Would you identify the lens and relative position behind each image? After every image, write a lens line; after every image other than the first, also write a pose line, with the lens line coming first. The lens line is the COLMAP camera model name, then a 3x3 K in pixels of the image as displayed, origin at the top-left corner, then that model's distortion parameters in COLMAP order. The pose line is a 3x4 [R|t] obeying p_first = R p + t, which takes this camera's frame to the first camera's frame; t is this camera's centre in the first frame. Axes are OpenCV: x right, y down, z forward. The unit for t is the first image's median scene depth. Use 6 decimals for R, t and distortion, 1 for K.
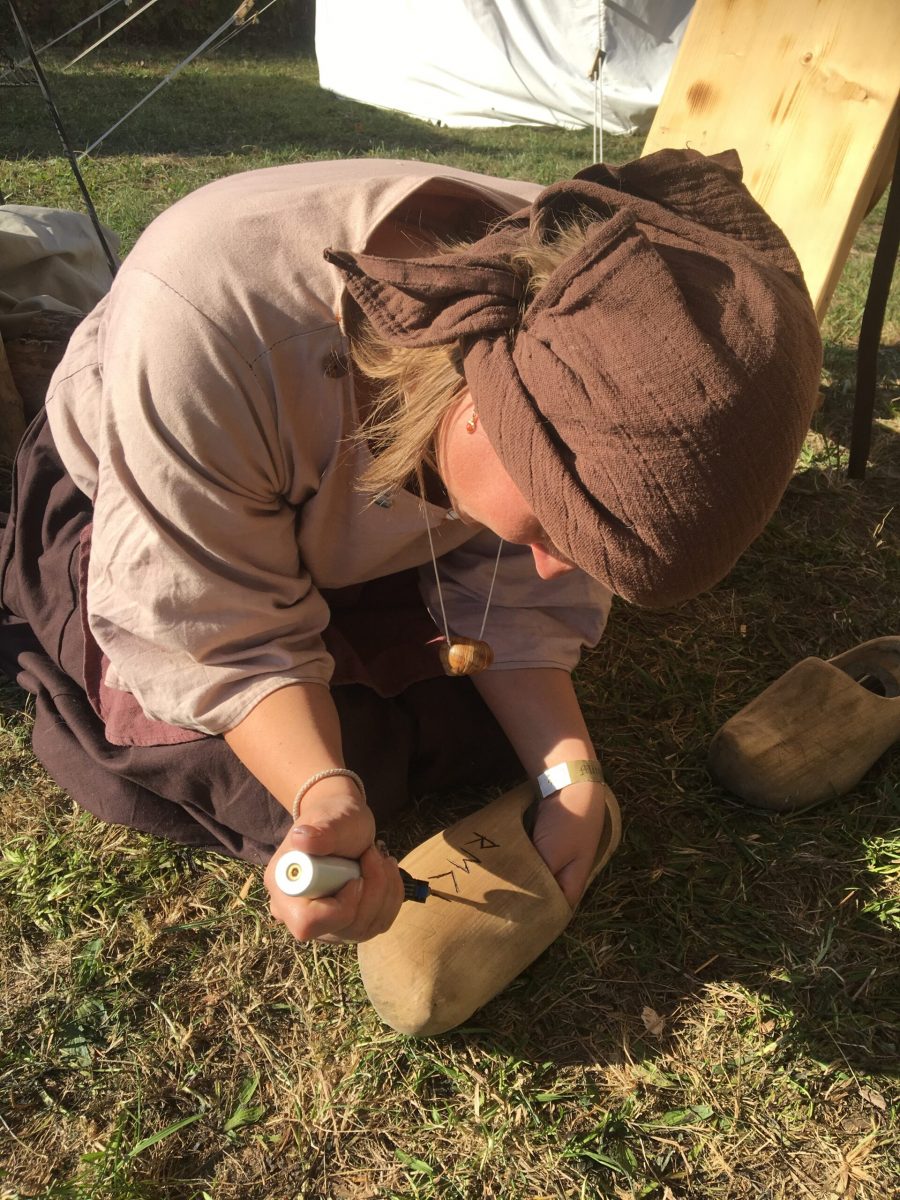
lens RADIAL K [[1022.5, 0, 444.3], [0, 1022.5, 599.6], [0, 0, 1]] dist [0.068143, -0.079837]
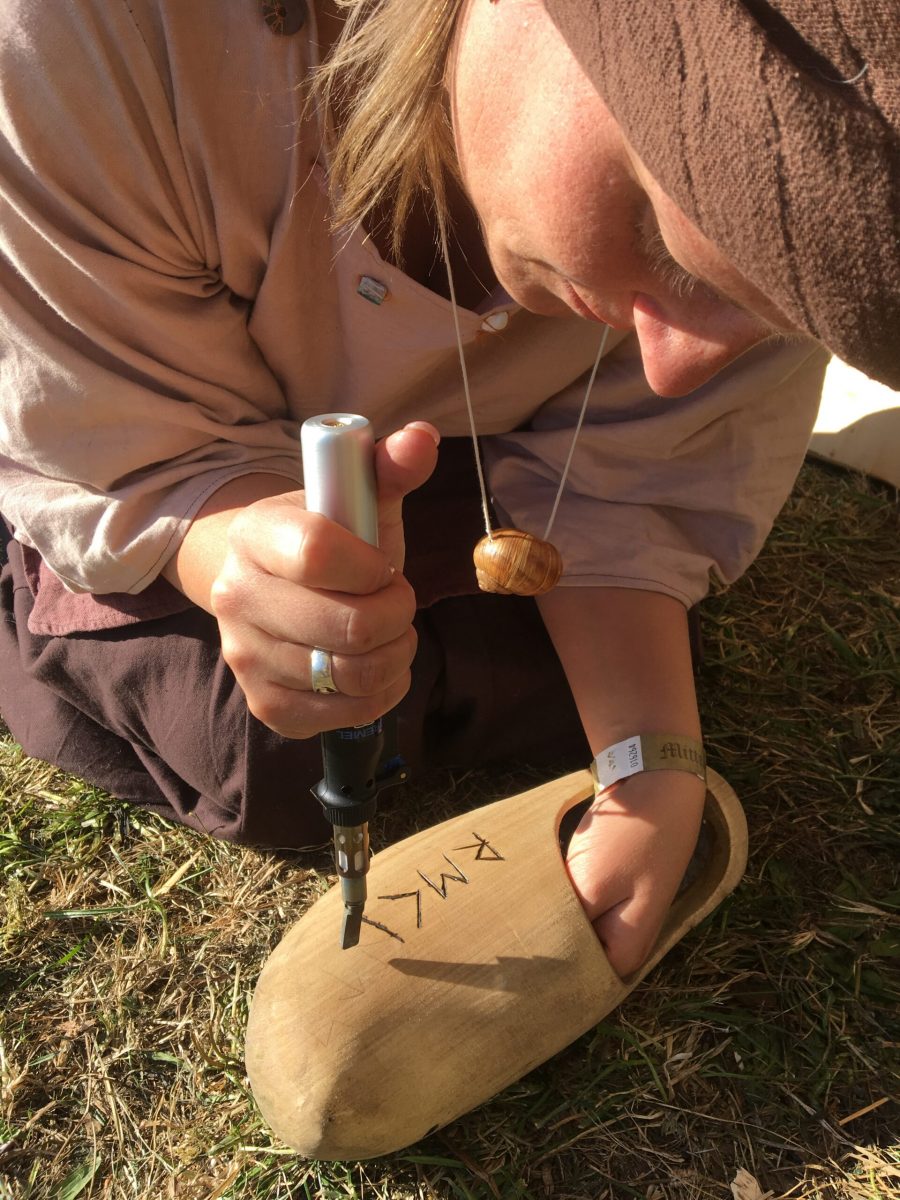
lens RADIAL K [[1022.5, 0, 453.8], [0, 1022.5, 601.9], [0, 0, 1]] dist [0.068143, -0.079837]
pose [[0.971282, 0.077790, -0.224855, 0.135369], [-0.074972, 0.996963, 0.021056, 0.072425], [0.225810, -0.003593, 0.974165, 0.373892]]
